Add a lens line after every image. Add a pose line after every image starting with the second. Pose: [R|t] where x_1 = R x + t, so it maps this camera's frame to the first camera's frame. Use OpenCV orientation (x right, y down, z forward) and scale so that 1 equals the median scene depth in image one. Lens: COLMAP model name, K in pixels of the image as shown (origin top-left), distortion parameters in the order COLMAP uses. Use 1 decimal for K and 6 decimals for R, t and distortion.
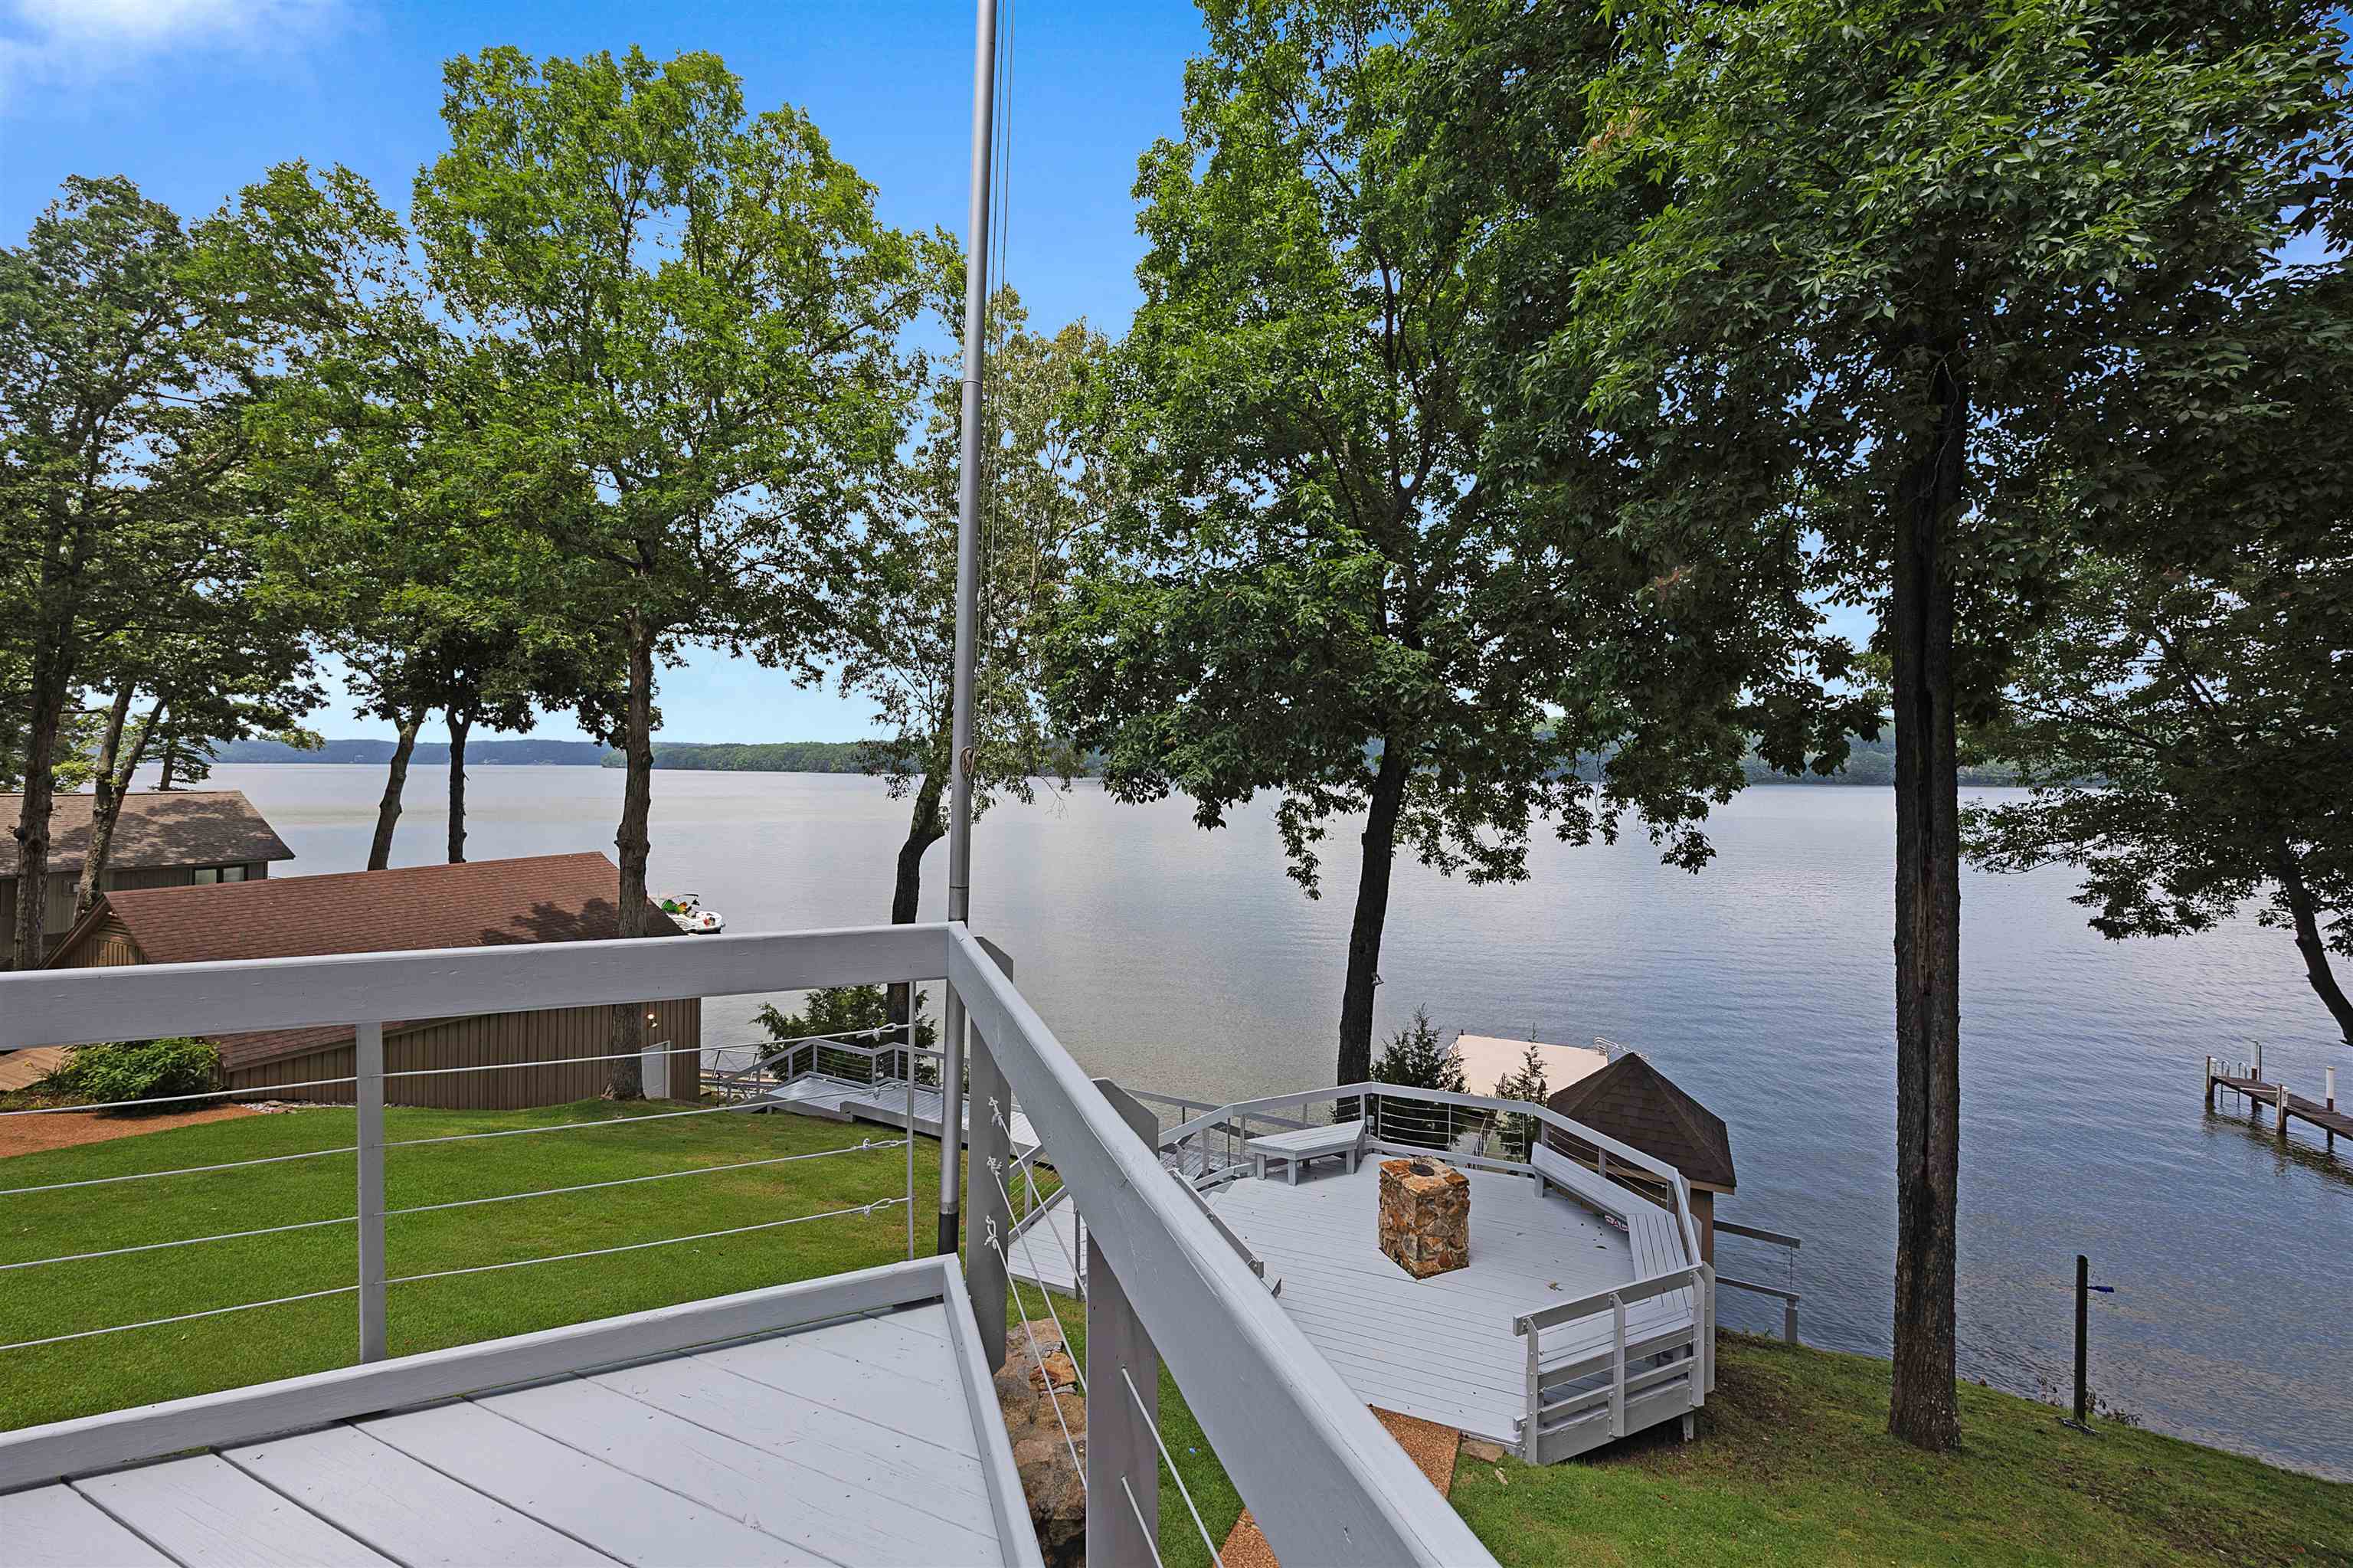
lens RADIAL K [[903.3, 0, 1186.2], [0, 903.3, 775.4], [0, 0, 1]] dist [0.002306, -0.000045]
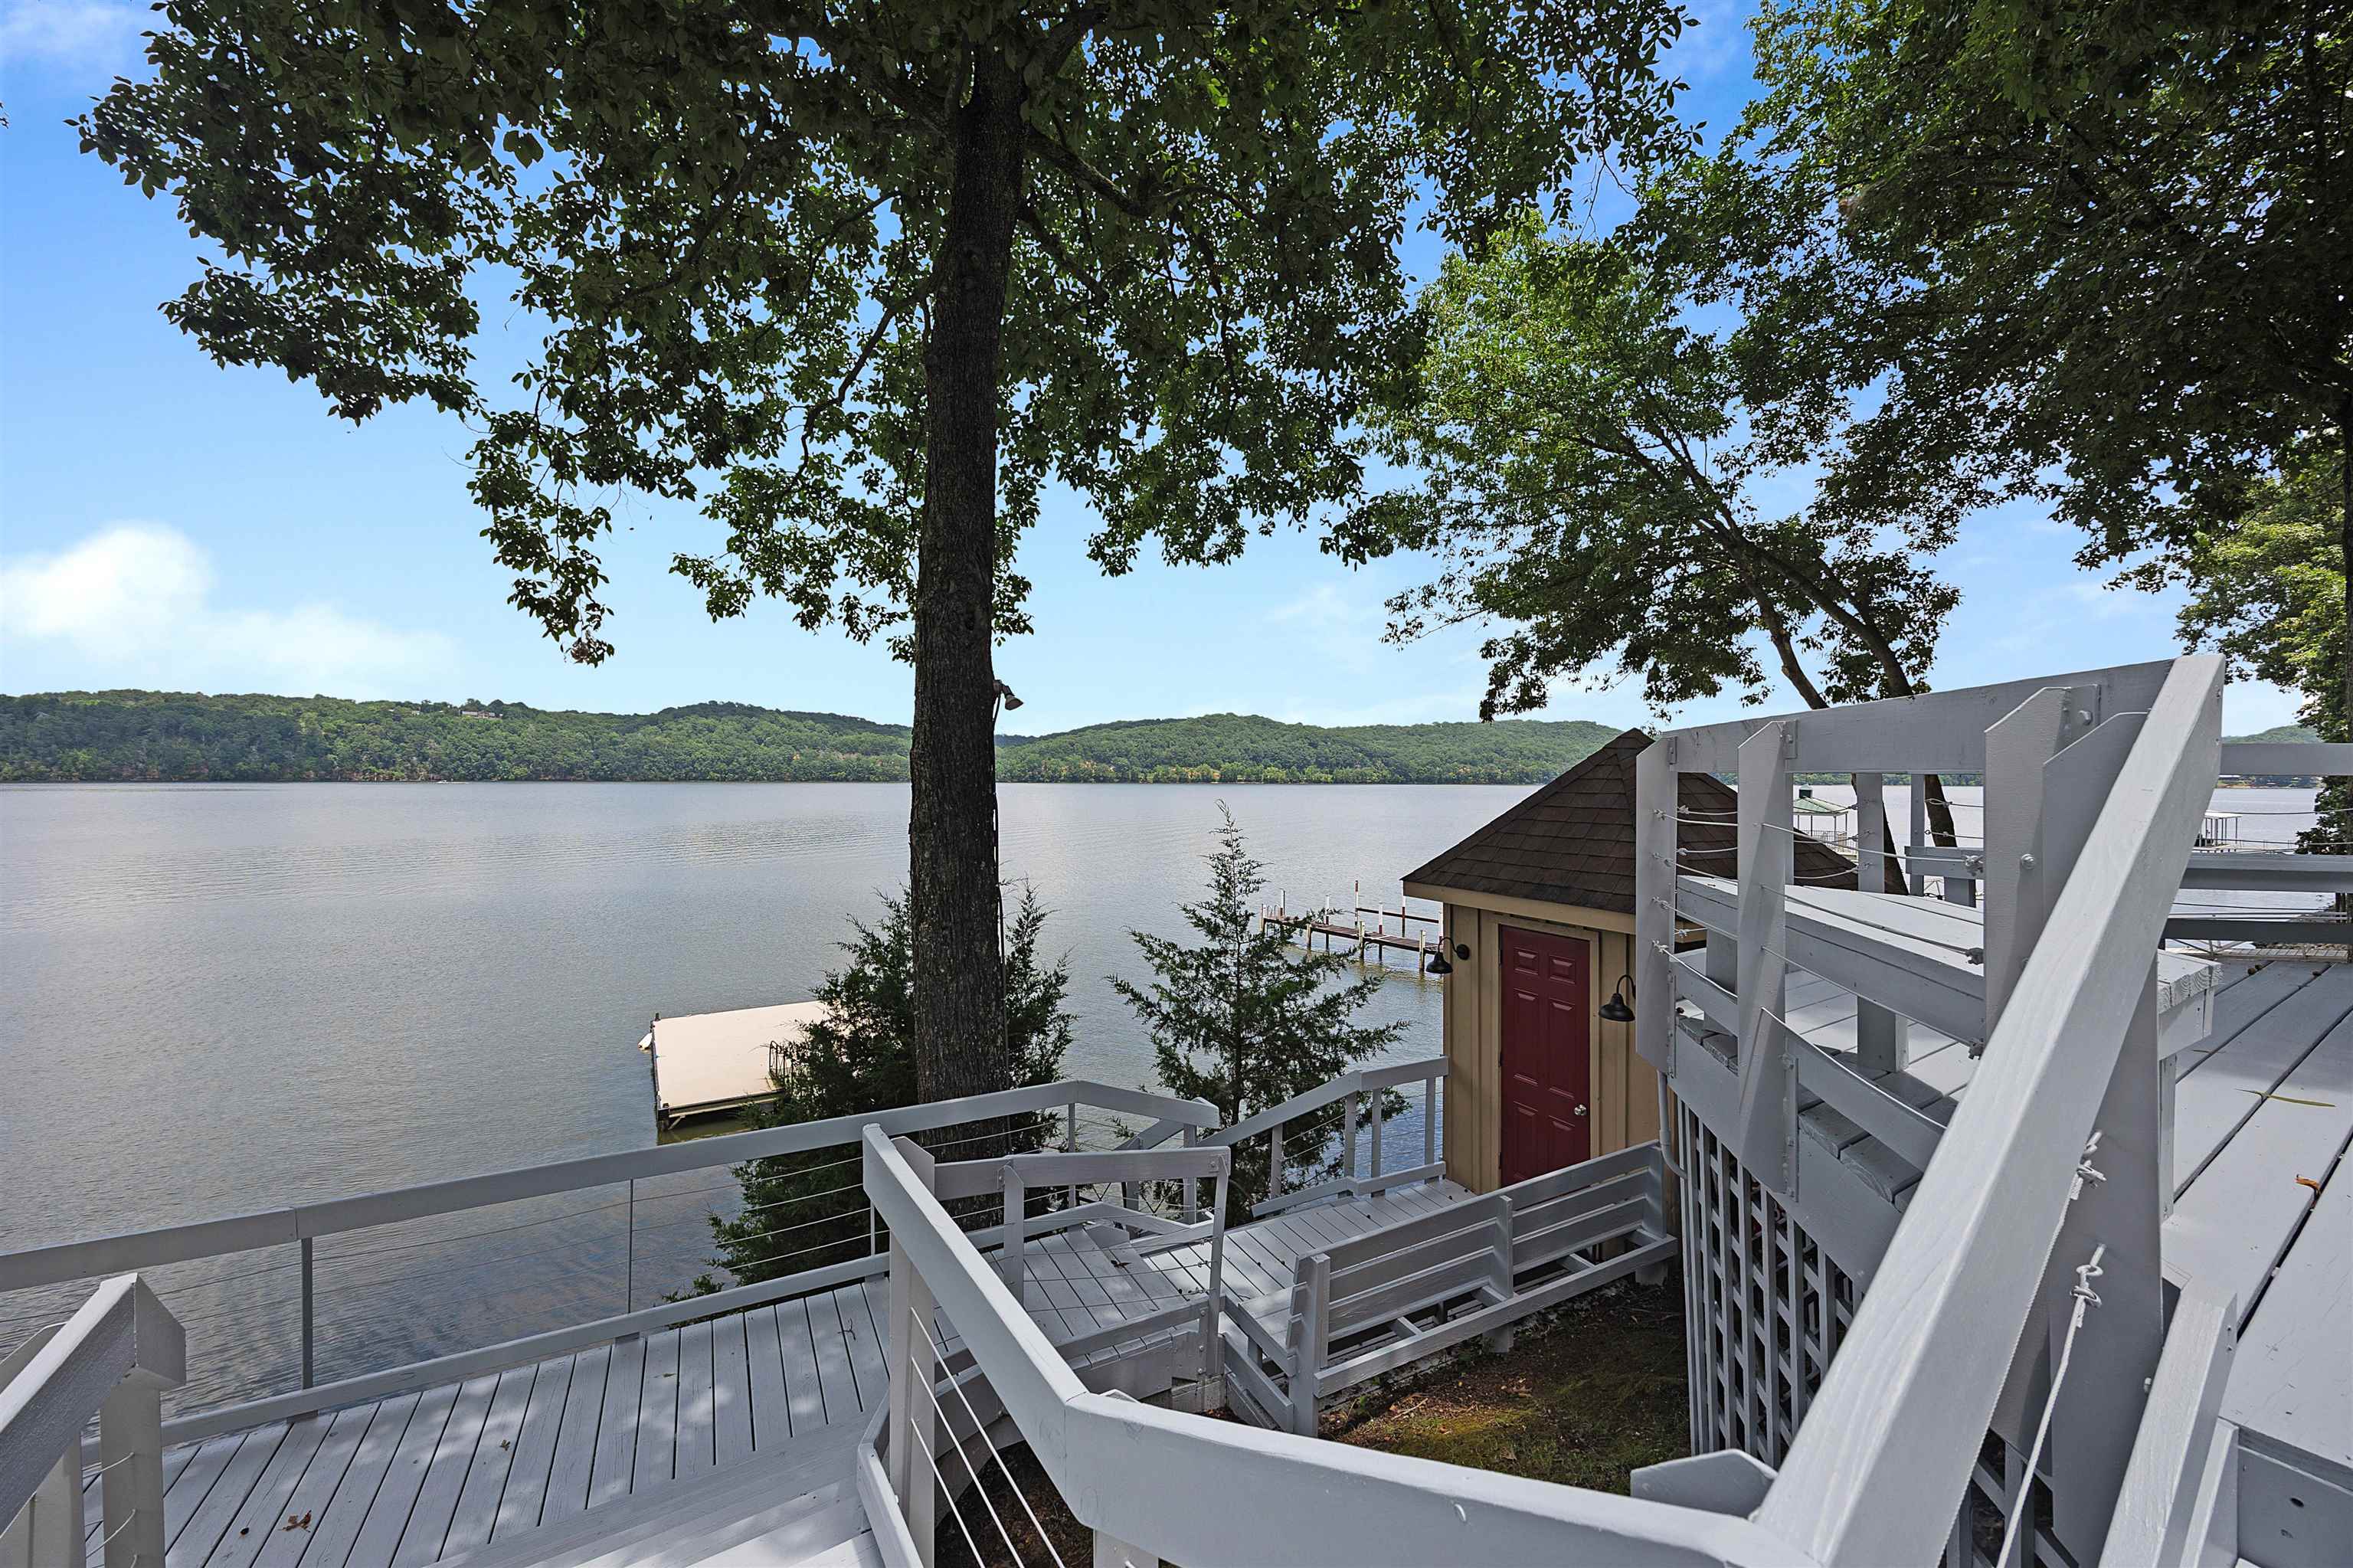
lens RADIAL K [[922.2, 0, 1175.6], [0, 922.2, 769.5], [0, 0, 1]] dist [0.000034, -0.000111]
pose [[0.586349, 0.001675, 0.810057, -0.047228], [0.001907, 0.999992, -0.003448, 0.189001], [-0.810056, 0.003566, 0.586341, 0.525895]]
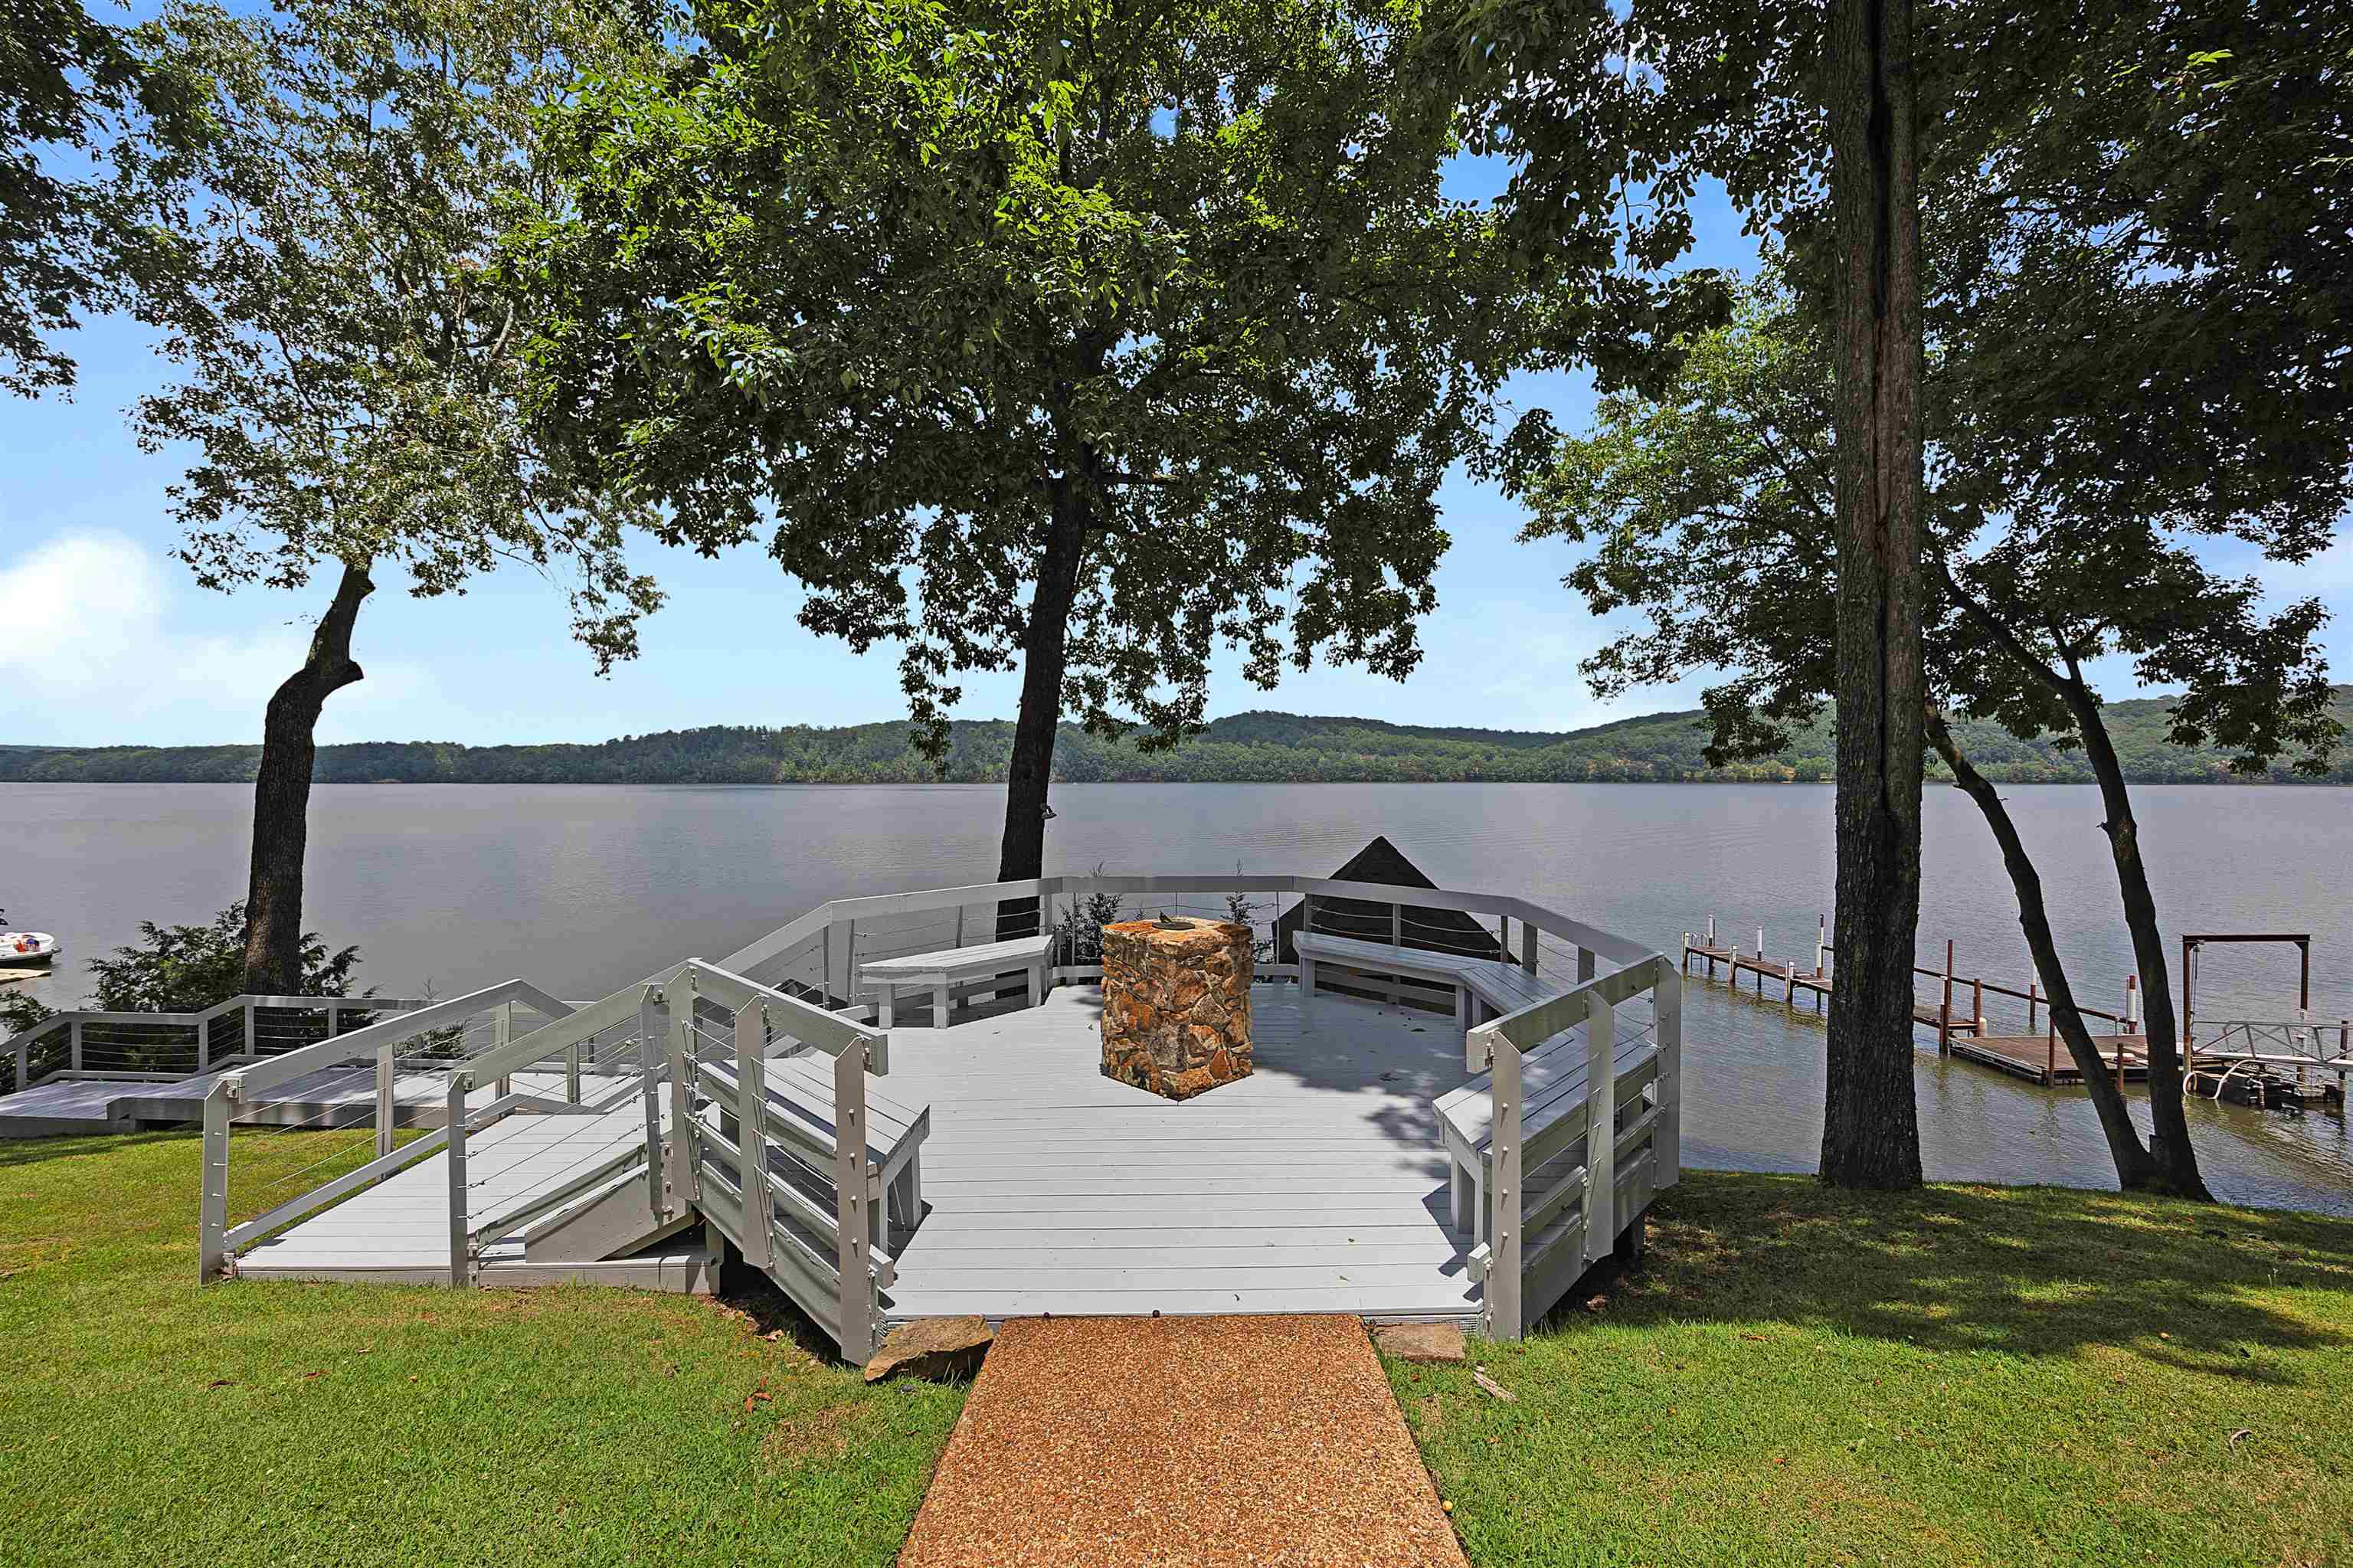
lens RADIAL K [[914.5, 0, 1190.3], [0, 914.5, 791.5], [0, 0, 1]] dist [-0.014627, -0.000106]
pose [[0.918875, -0.014194, 0.394293, 0.017959], [0.007336, 0.999795, 0.018895, 0.140737], [-0.394480, -0.014470, 0.918791, 0.192240]]
